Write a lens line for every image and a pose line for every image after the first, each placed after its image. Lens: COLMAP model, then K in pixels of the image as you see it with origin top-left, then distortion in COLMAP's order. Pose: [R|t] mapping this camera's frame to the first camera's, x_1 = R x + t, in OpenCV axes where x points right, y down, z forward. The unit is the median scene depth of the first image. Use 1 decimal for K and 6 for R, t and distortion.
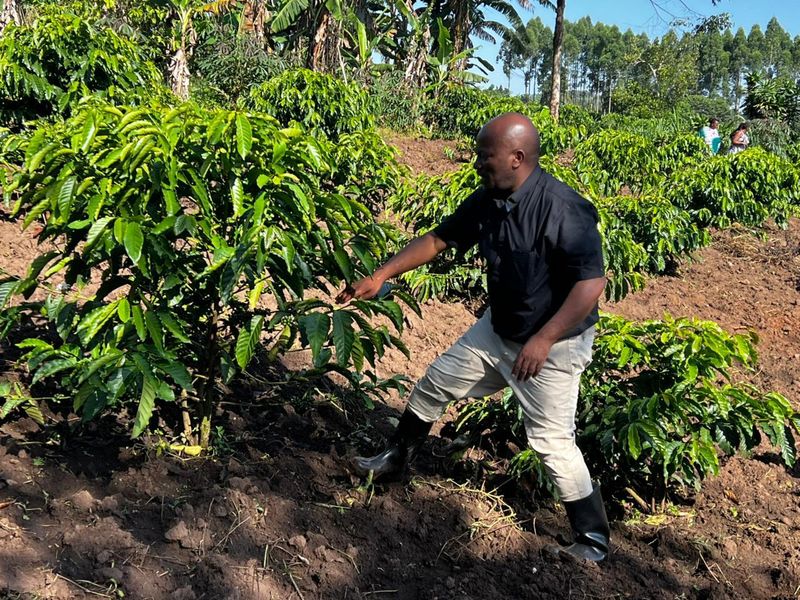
lens RADIAL K [[1121.6, 0, 400.0], [0, 1121.6, 300.0], [0, 0, 1]] dist [0.091422, -0.004780]
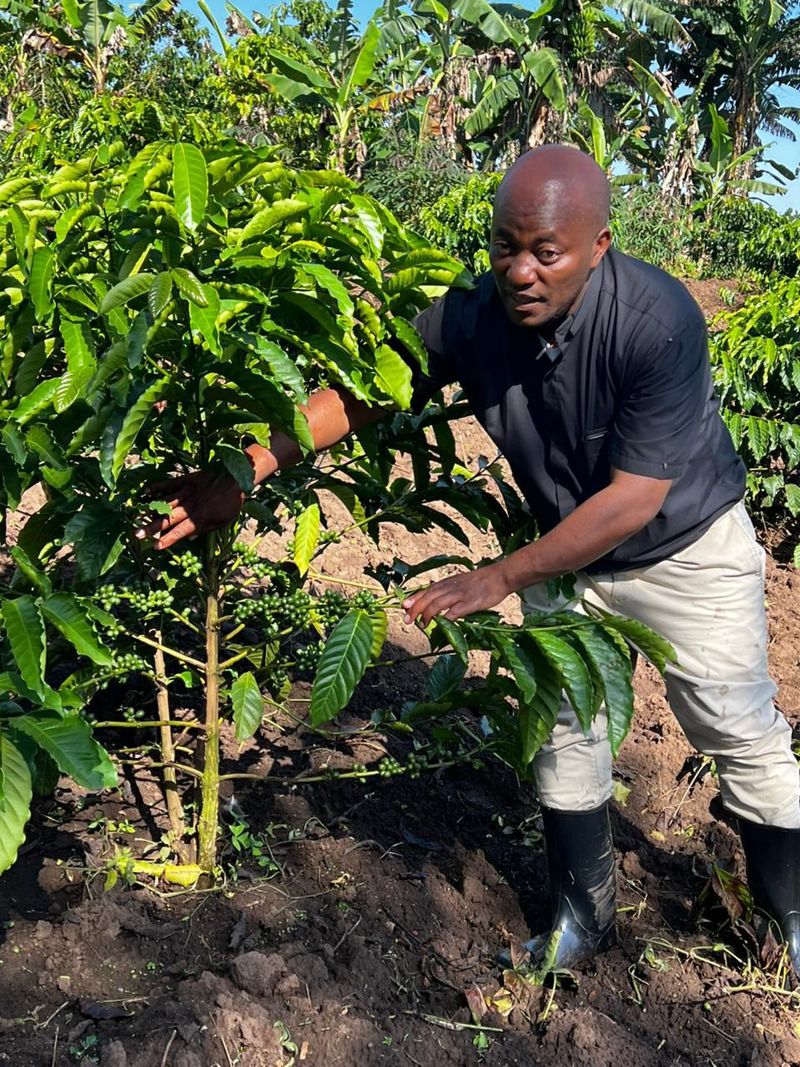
lens RADIAL K [[1384.2, 0, 399.5], [0, 1384.2, 516.3], [0, 0, 1]] dist [0.195358, -0.692293]
pose [[0.982280, -0.007239, -0.187281, 0.006508], [0.008888, 0.999929, 0.007966, -0.007489], [0.187210, -0.009490, 0.982274, 0.131078]]
